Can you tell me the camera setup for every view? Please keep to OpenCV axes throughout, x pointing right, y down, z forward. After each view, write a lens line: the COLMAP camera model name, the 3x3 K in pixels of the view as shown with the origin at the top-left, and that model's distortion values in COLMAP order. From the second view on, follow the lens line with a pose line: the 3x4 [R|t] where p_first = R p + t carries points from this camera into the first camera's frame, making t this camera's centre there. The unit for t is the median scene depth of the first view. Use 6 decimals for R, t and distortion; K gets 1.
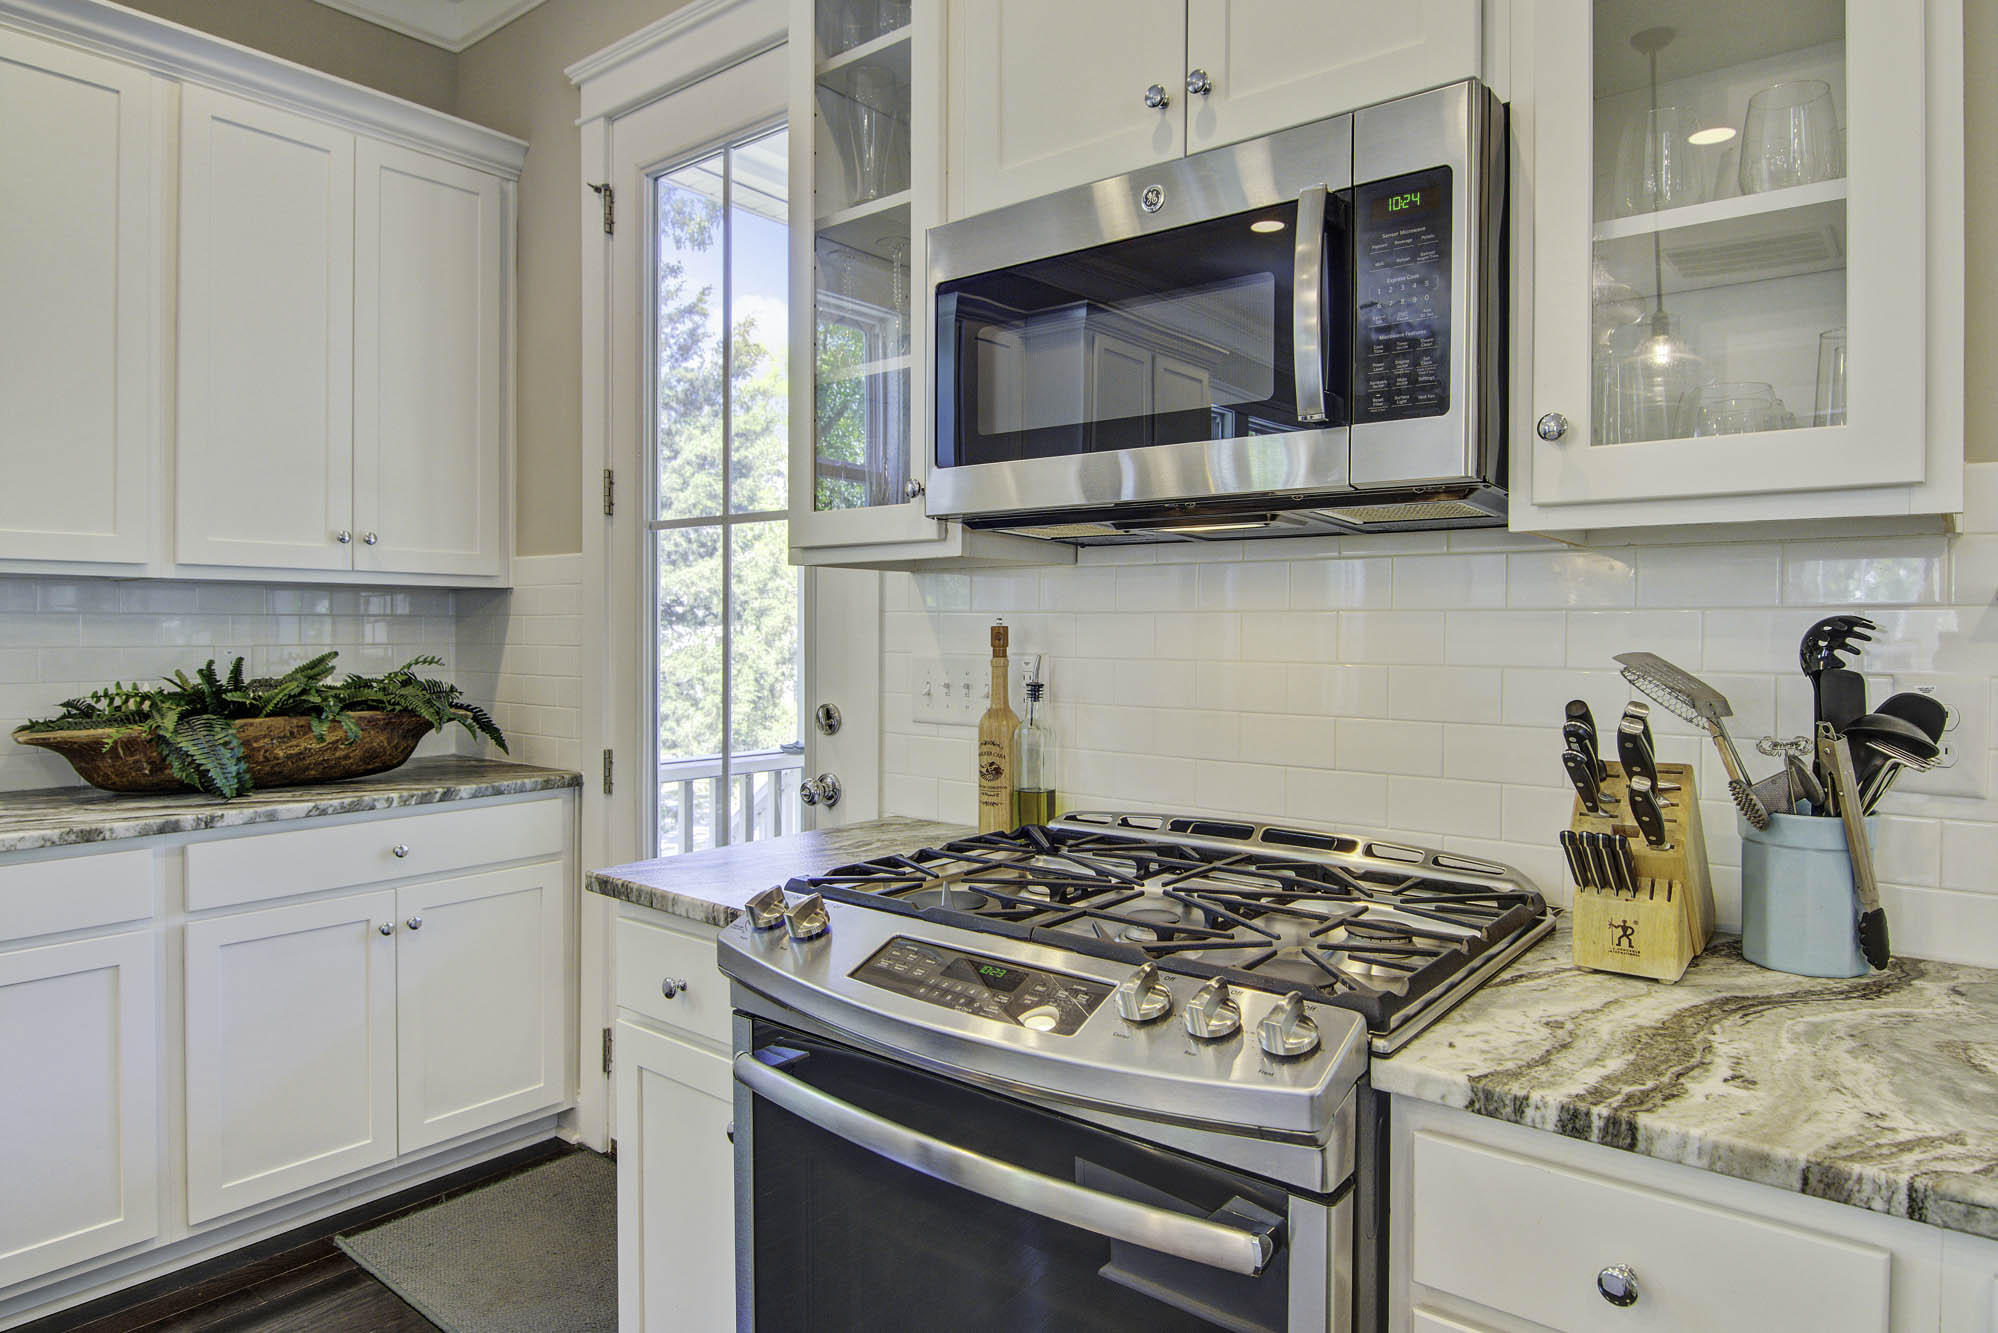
lens RADIAL K [[1203.1, 0, 997.1], [0, 1203.1, 650.6], [0, 0, 1]] dist [-0.009833, -0.001443]
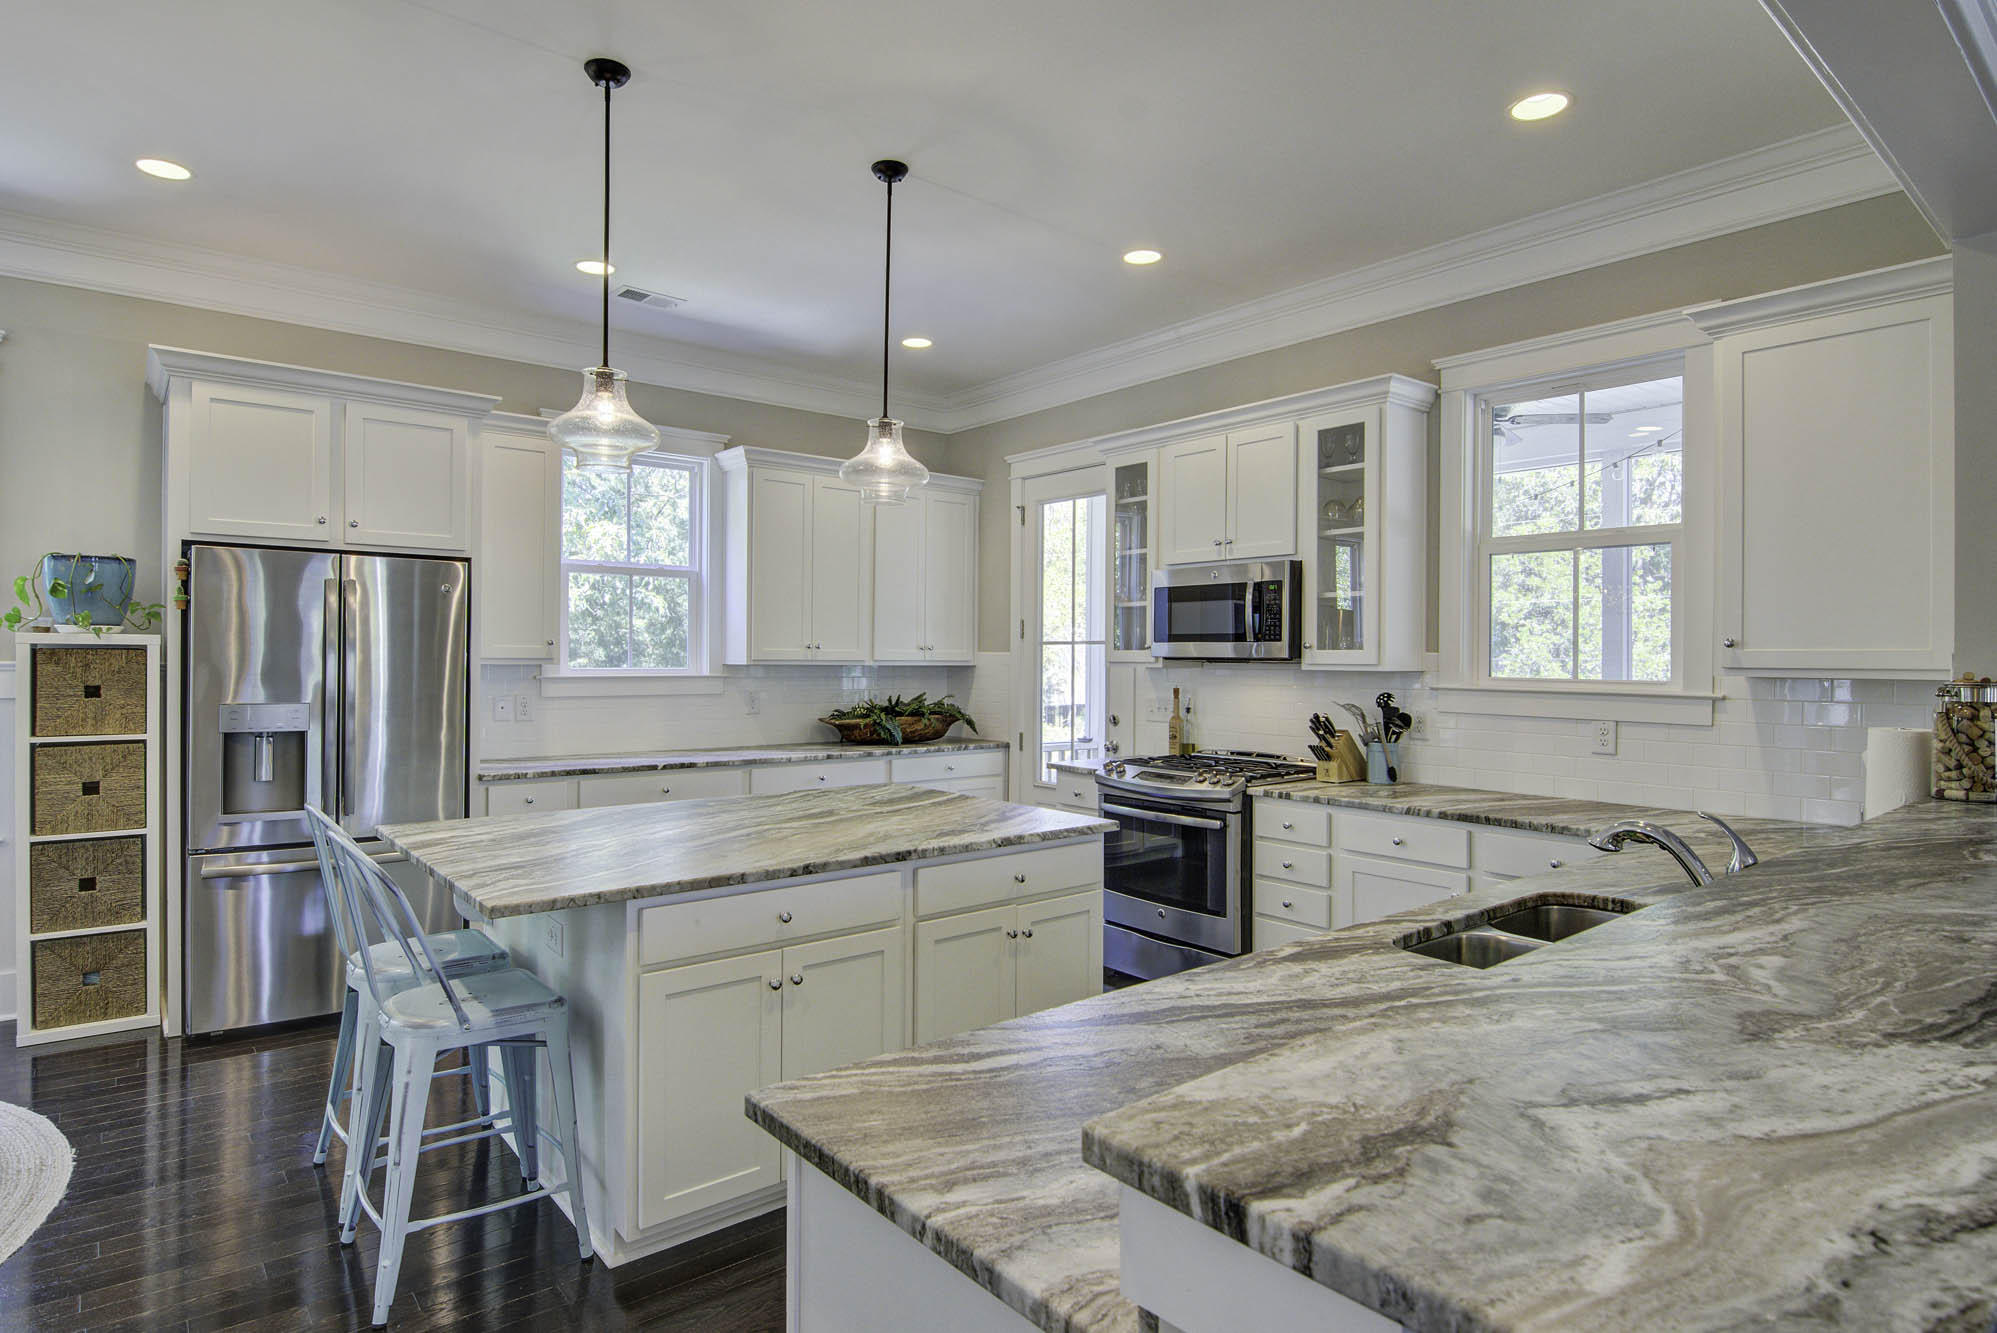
lens RADIAL K [[1087.4, 0, 991.8], [0, 1087.4, 661.2], [0, 0, 1]] dist [0.000716, 0.000200]
pose [[0.979722, 0.004582, -0.200309, 0.082738], [-0.008255, 0.999813, -0.017504, -0.031653], [0.200191, 0.018803, 0.979576, -1.523358]]
